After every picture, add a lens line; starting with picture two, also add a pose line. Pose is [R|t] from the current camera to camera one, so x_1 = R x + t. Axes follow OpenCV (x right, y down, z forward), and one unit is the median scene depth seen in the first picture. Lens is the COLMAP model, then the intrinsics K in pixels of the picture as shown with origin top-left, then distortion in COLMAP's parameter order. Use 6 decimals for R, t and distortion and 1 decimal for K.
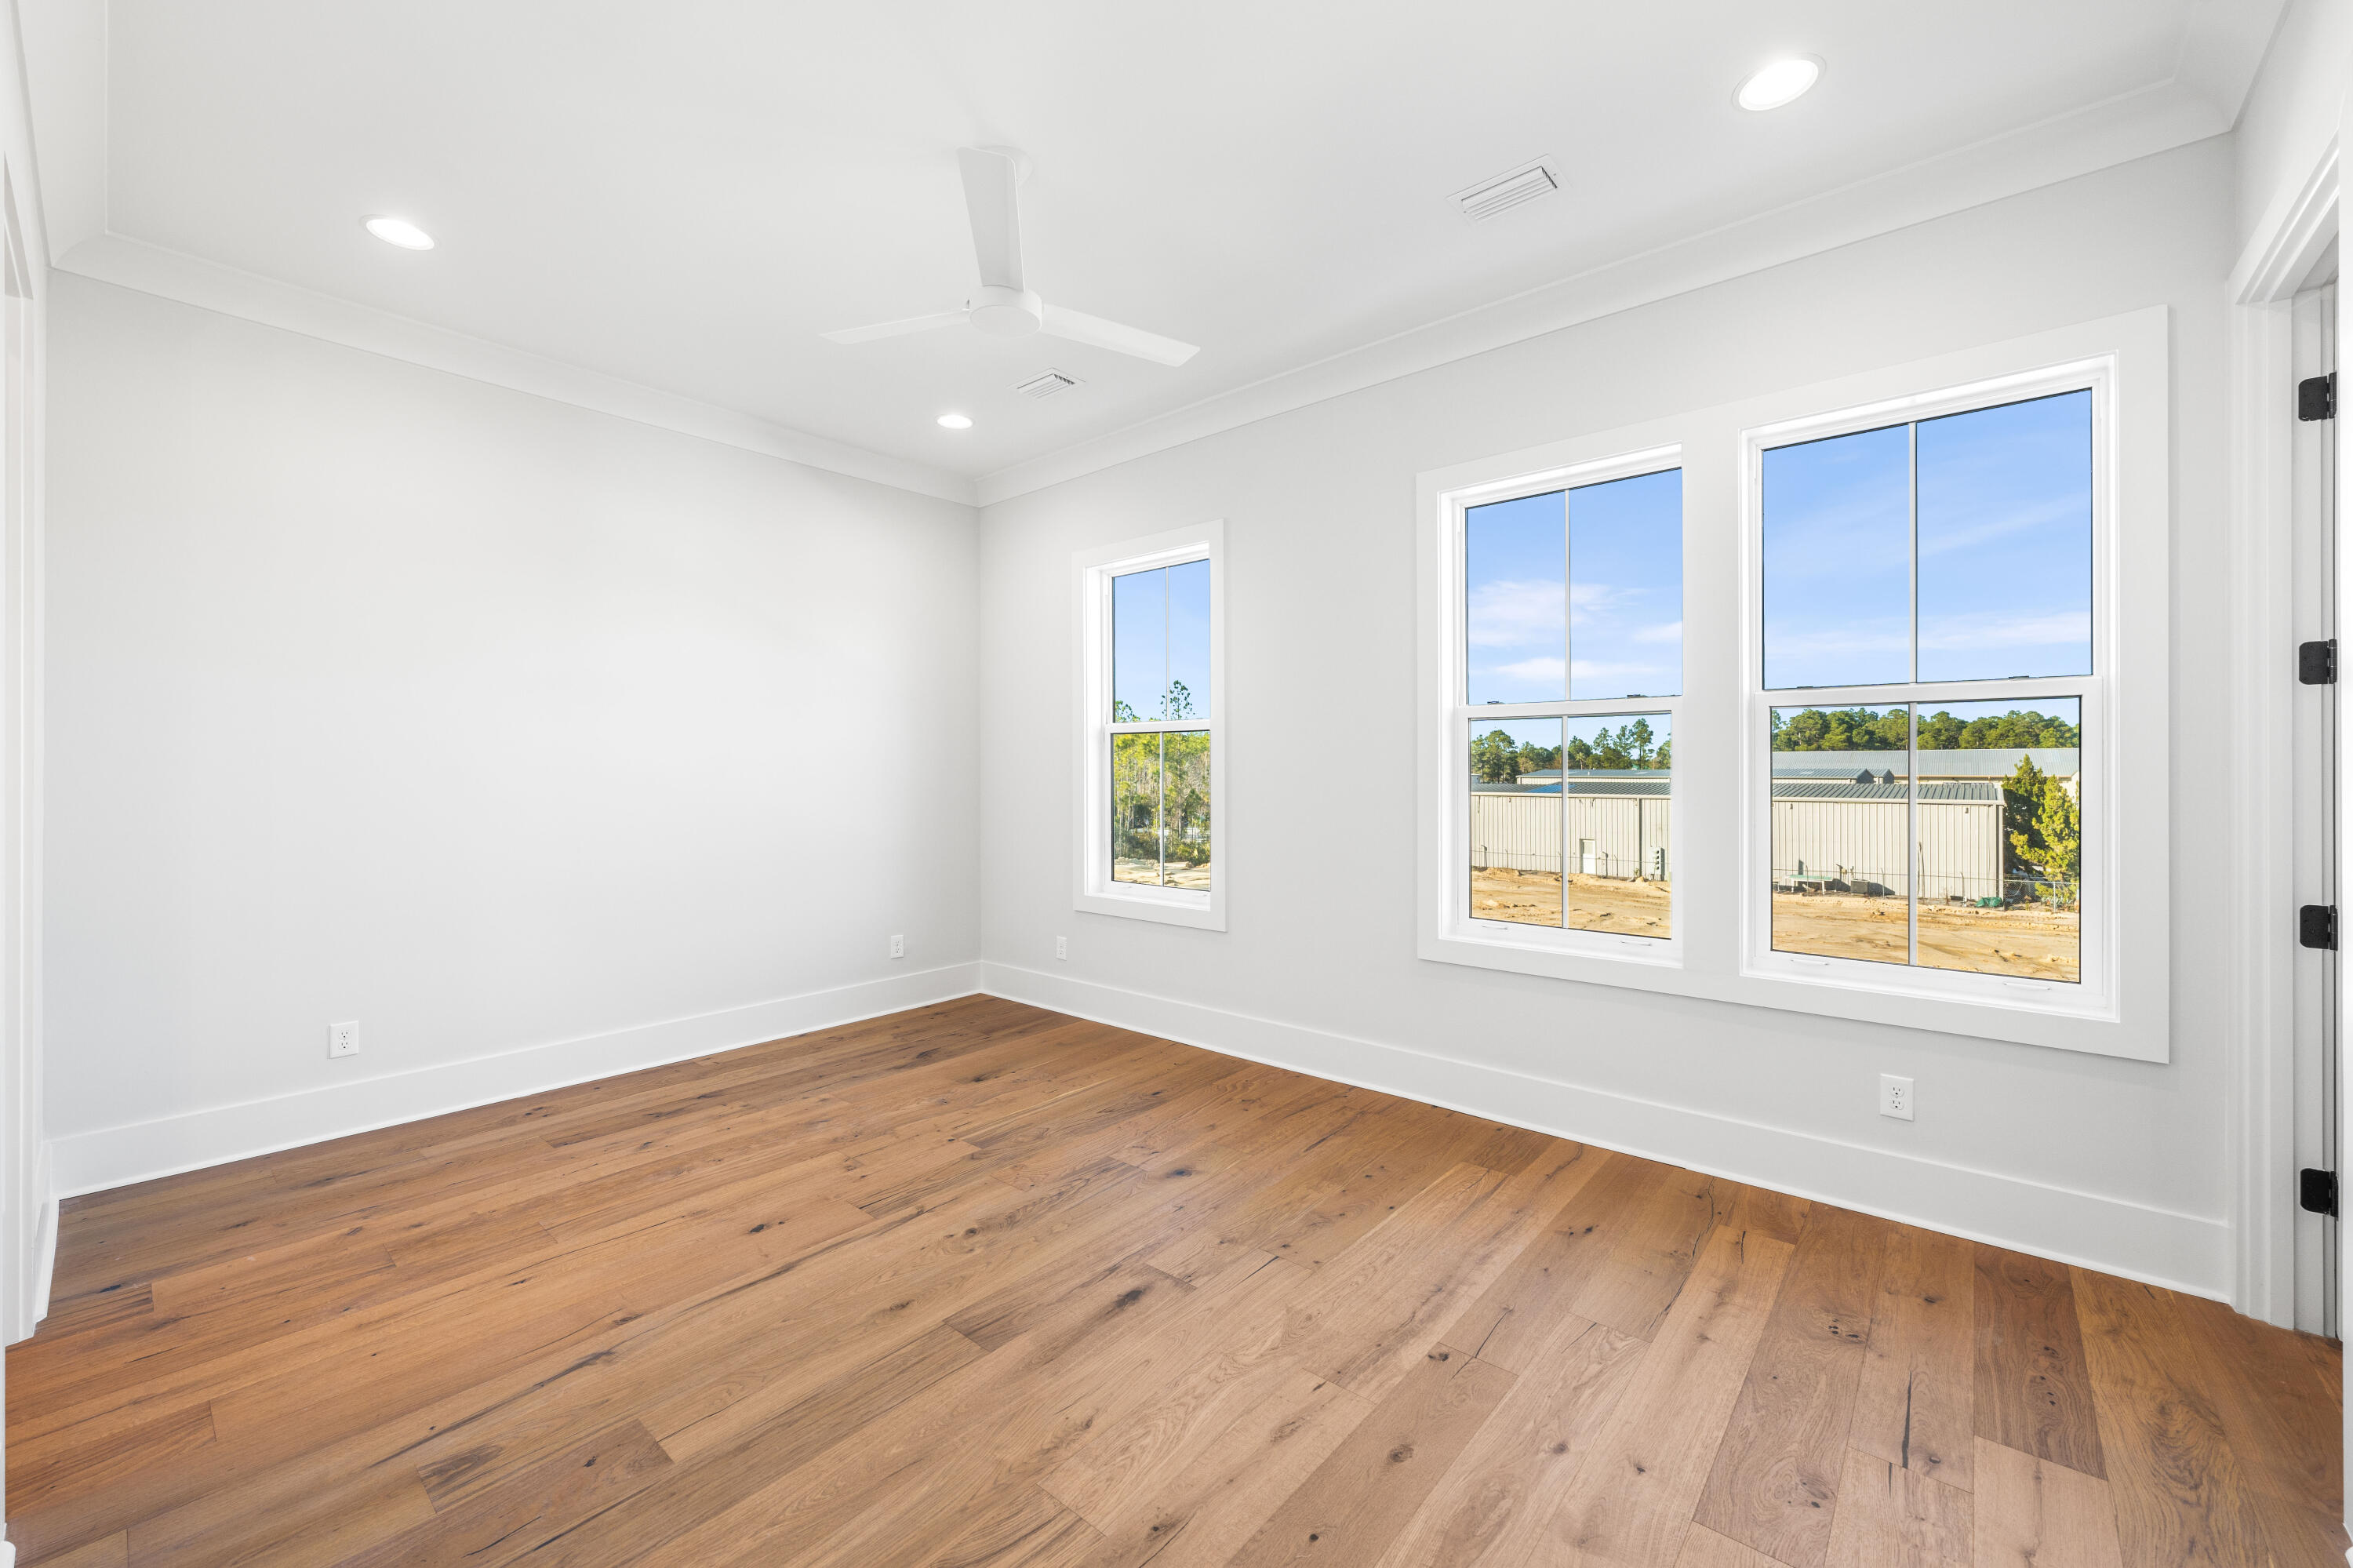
lens RADIAL K [[917.3, 0, 1176.5], [0, 917.3, 784.0], [0, 0, 1]] dist [-0.000630, -0.000133]
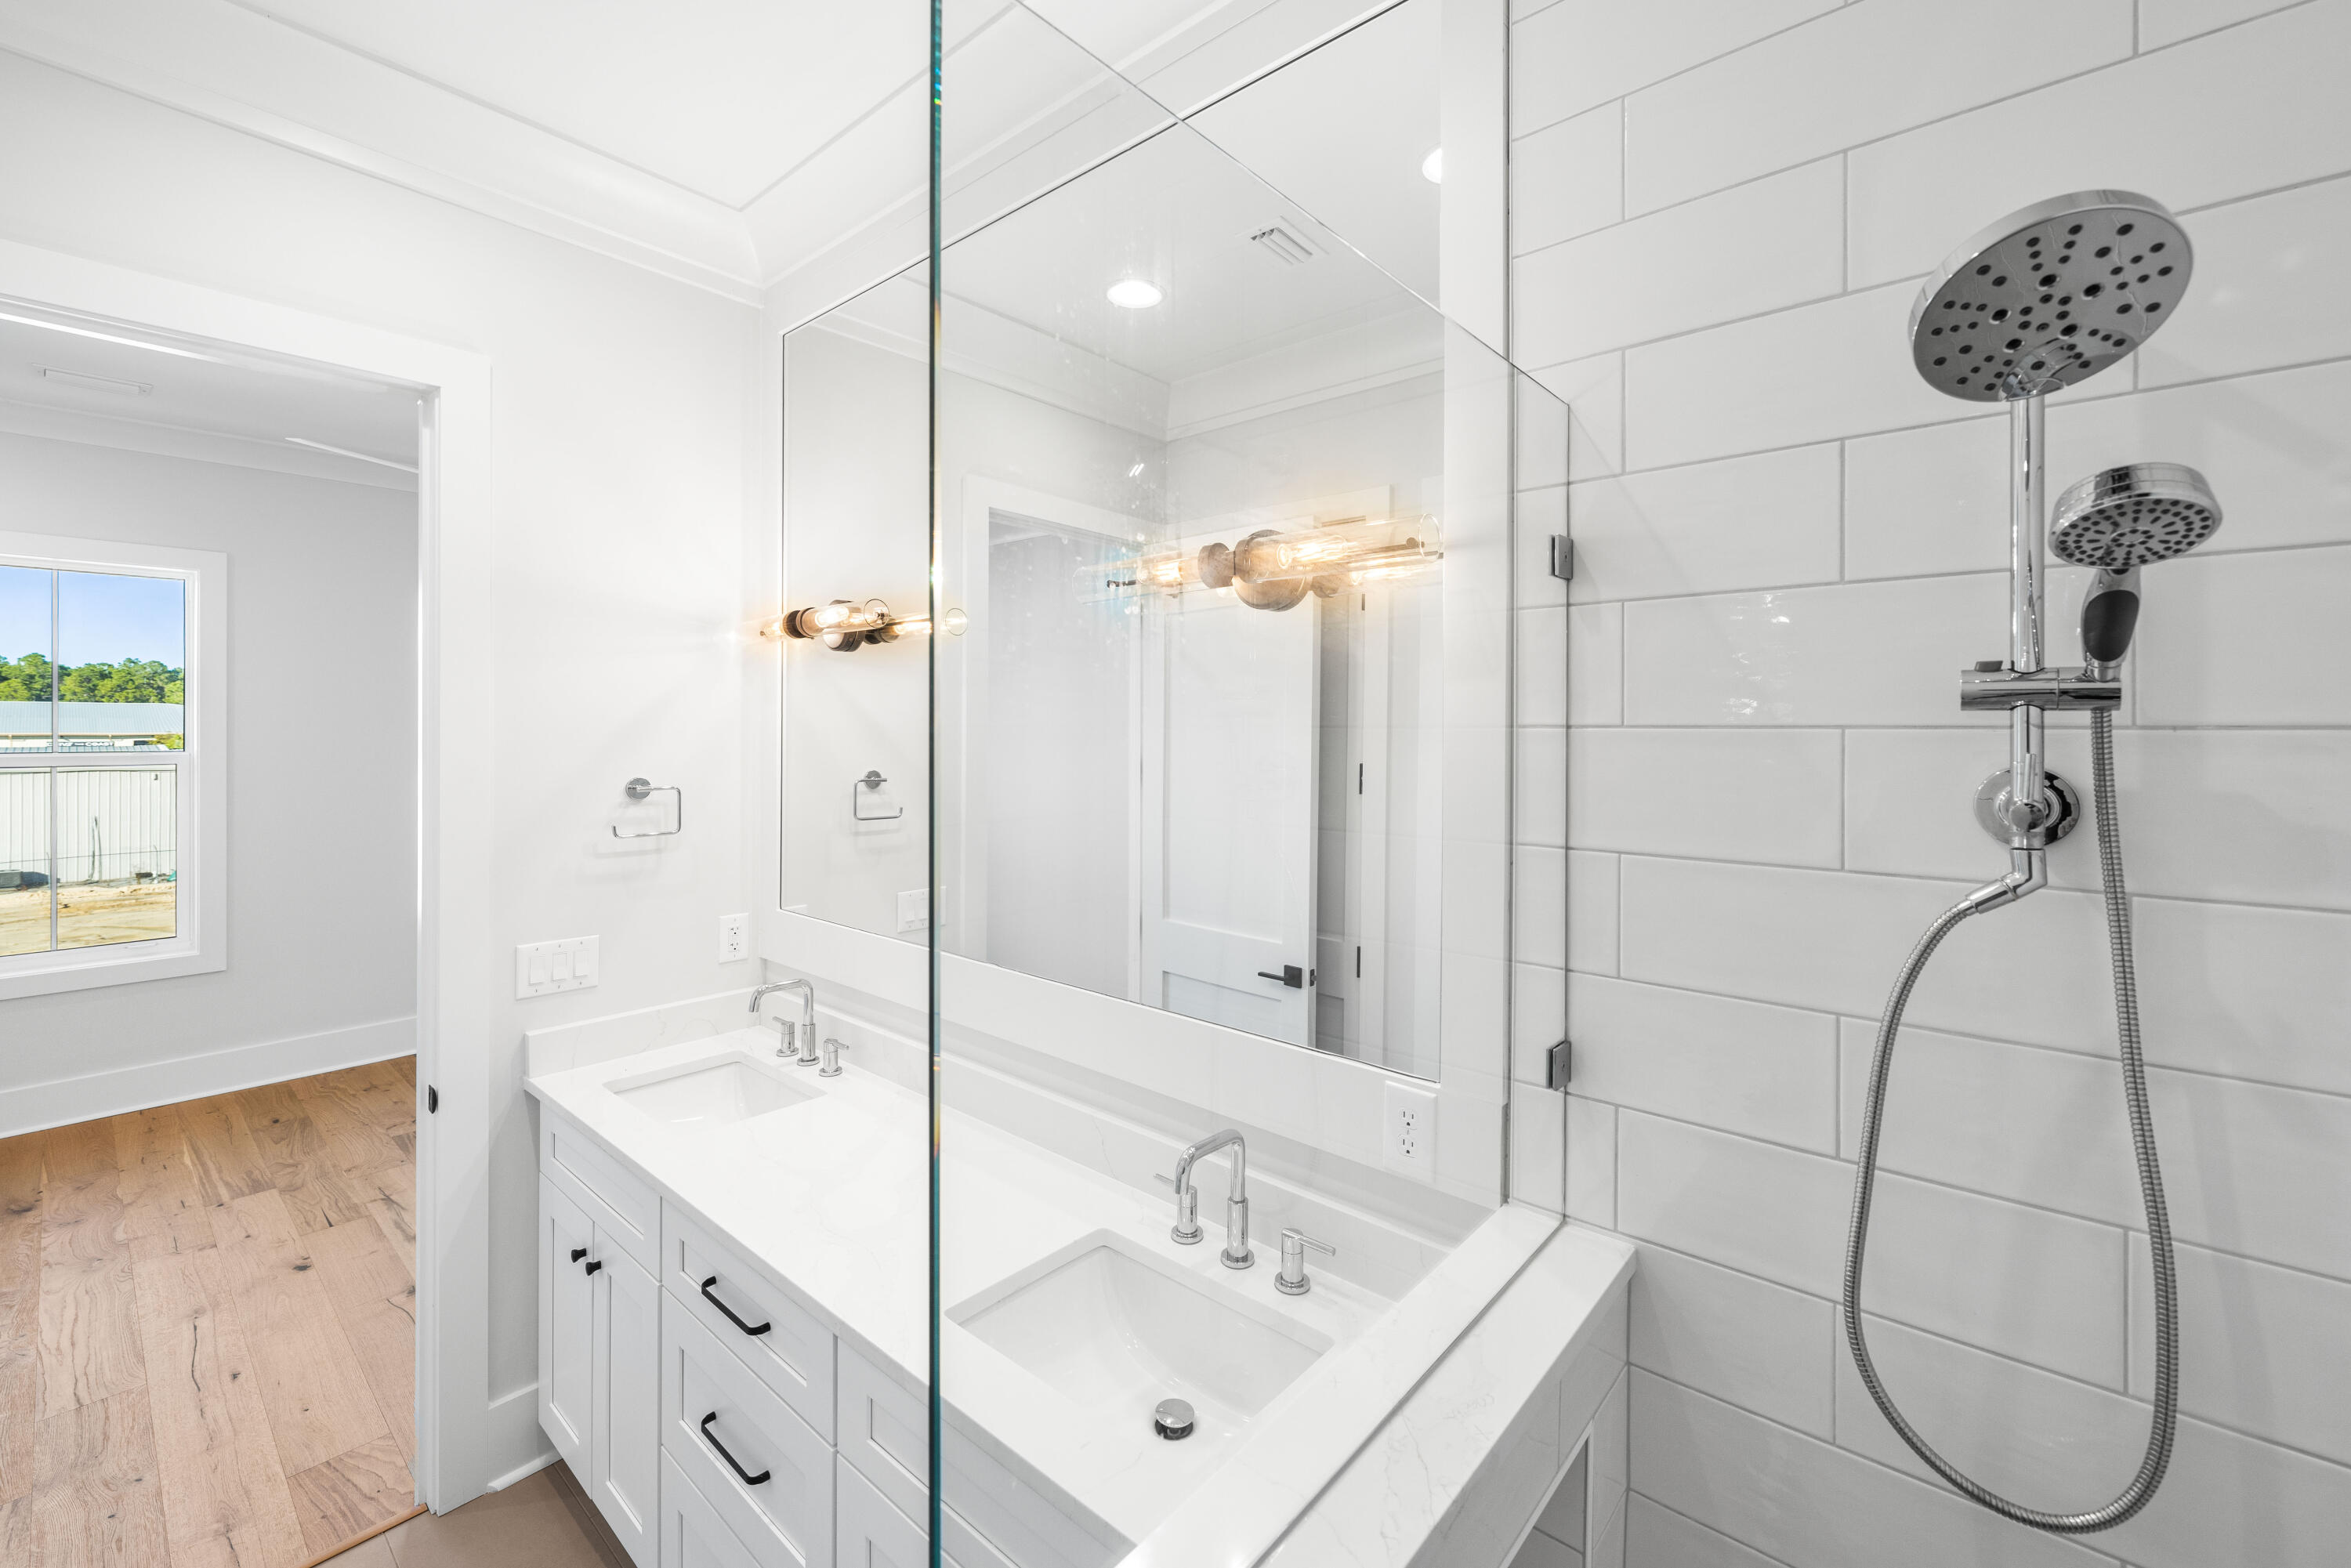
lens RADIAL K [[945.4, 0, 1175.5], [0, 945.4, 784.0], [0, 0, 1]] dist [-0.027058, -0.000022]
pose [[-0.015098, -0.053352, 0.998462, -1.080958], [0.007663, 0.998540, 0.053472, -0.096842], [-0.999857, 0.008458, -0.014667, -0.015111]]
